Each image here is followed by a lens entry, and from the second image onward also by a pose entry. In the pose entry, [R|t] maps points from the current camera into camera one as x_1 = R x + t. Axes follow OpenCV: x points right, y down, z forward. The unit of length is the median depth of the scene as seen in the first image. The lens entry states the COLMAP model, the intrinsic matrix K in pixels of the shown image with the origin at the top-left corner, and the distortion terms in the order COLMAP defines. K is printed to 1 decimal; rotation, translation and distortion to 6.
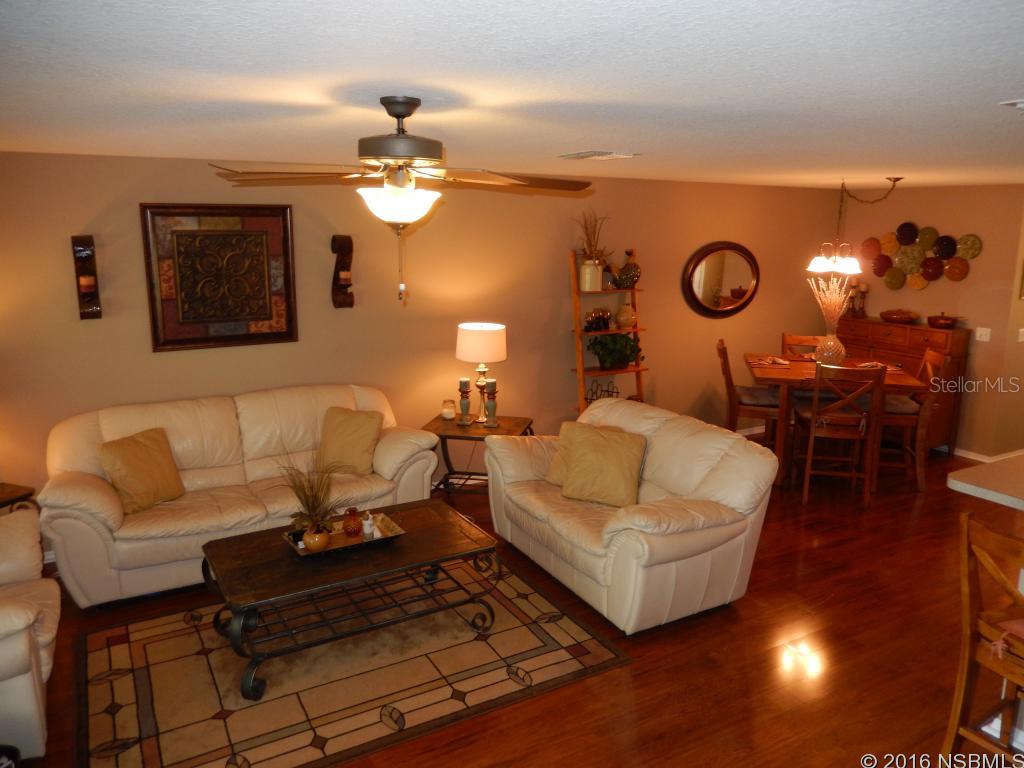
lens RADIAL K [[771.9, 0, 502.9], [0, 771.9, 373.5], [0, 0, 1]] dist [0.000649, -0.009334]
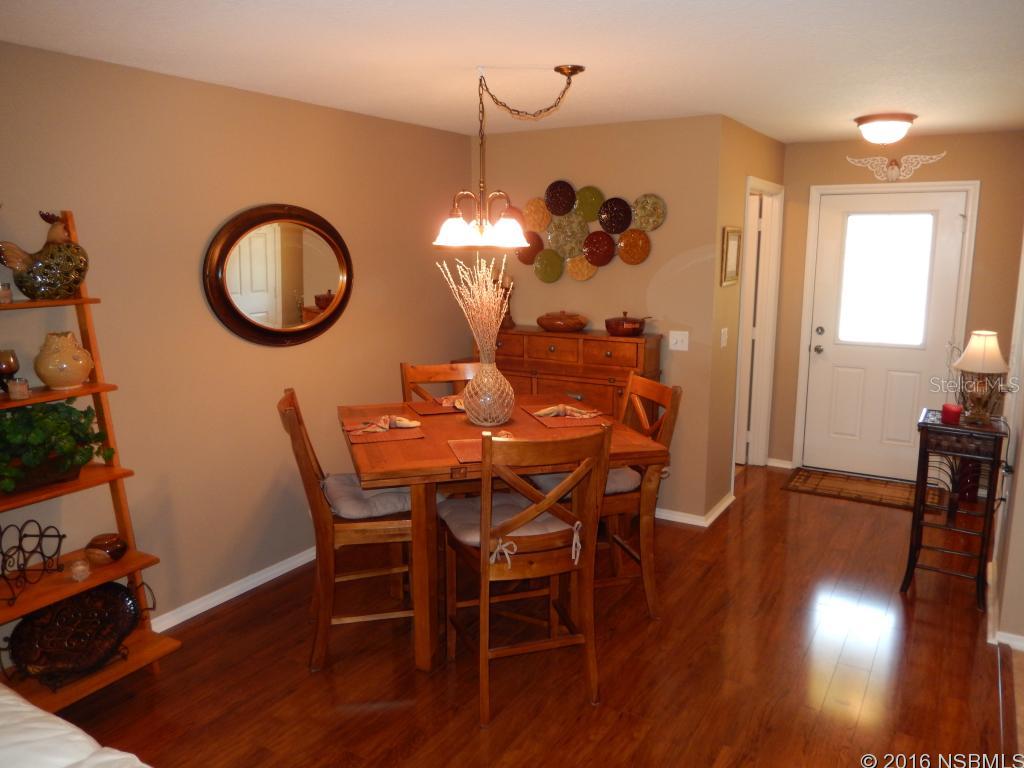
lens RADIAL K [[771.9, 0, 509.7], [0, 771.9, 383.1], [0, 0, 1]] dist [0.000649, -0.009334]
pose [[0.875291, -0.098941, 0.473367, 0.177474], [0.102980, 0.994530, 0.017455, -0.043844], [-0.472505, 0.033469, 0.880692, 0.505373]]
